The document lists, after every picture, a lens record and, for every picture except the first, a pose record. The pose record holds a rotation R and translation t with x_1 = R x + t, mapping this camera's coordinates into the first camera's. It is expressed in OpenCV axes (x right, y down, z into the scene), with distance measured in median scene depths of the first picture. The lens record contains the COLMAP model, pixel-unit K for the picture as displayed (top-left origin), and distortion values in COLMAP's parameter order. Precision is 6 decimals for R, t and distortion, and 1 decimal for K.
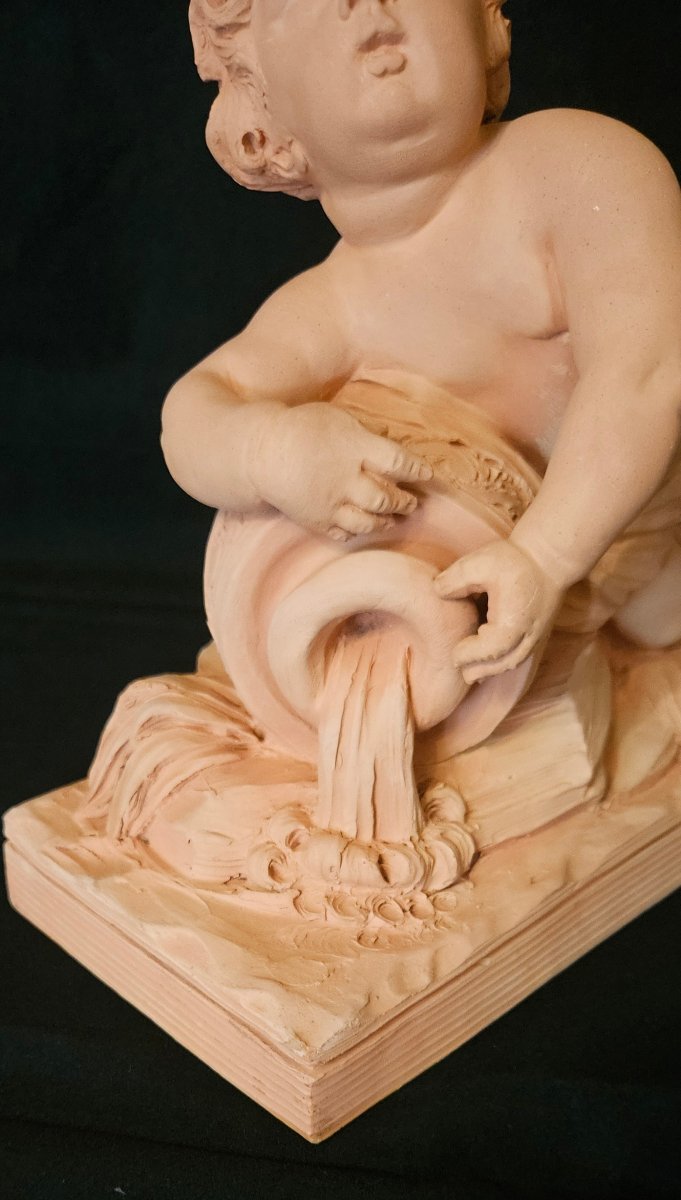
lens RADIAL K [[801.5, 0, 340.8], [0, 801.5, 600.2], [0, 0, 1]] dist [-0.000952, -0.002602]
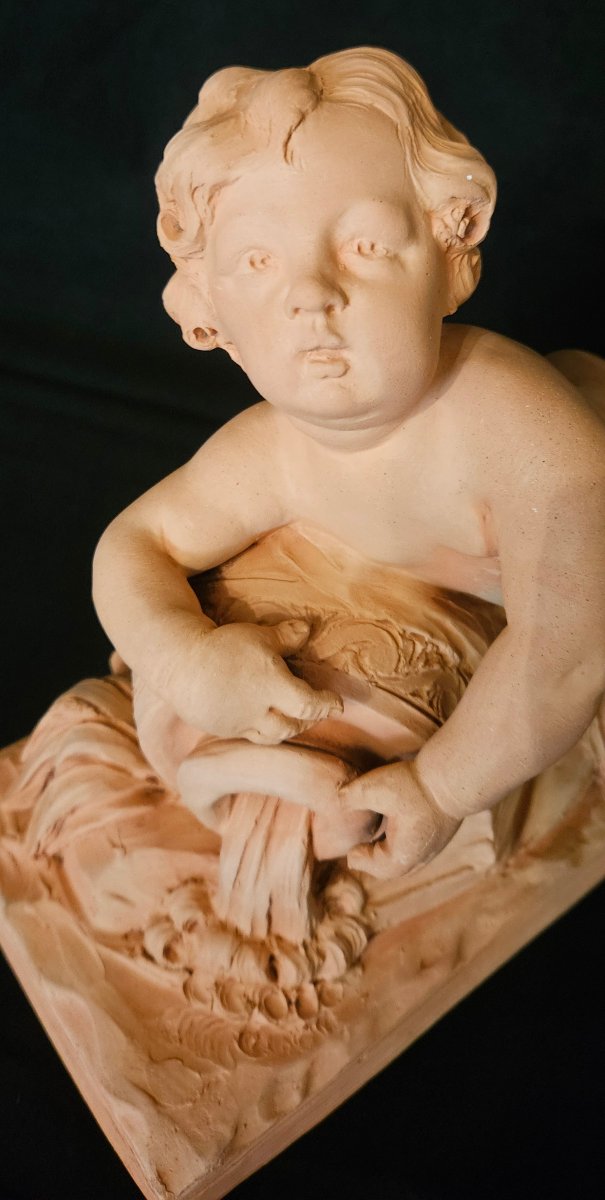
lens RADIAL K [[771.7, 0, 273.6], [0, 771.7, 566.7], [0, 0, 1]] dist [-0.002181, -0.003113]
pose [[0.992971, 0.115291, -0.026752, 0.021191], [-0.114031, 0.992474, 0.044631, -0.223433], [0.031696, -0.041266, 0.998645, 0.032884]]
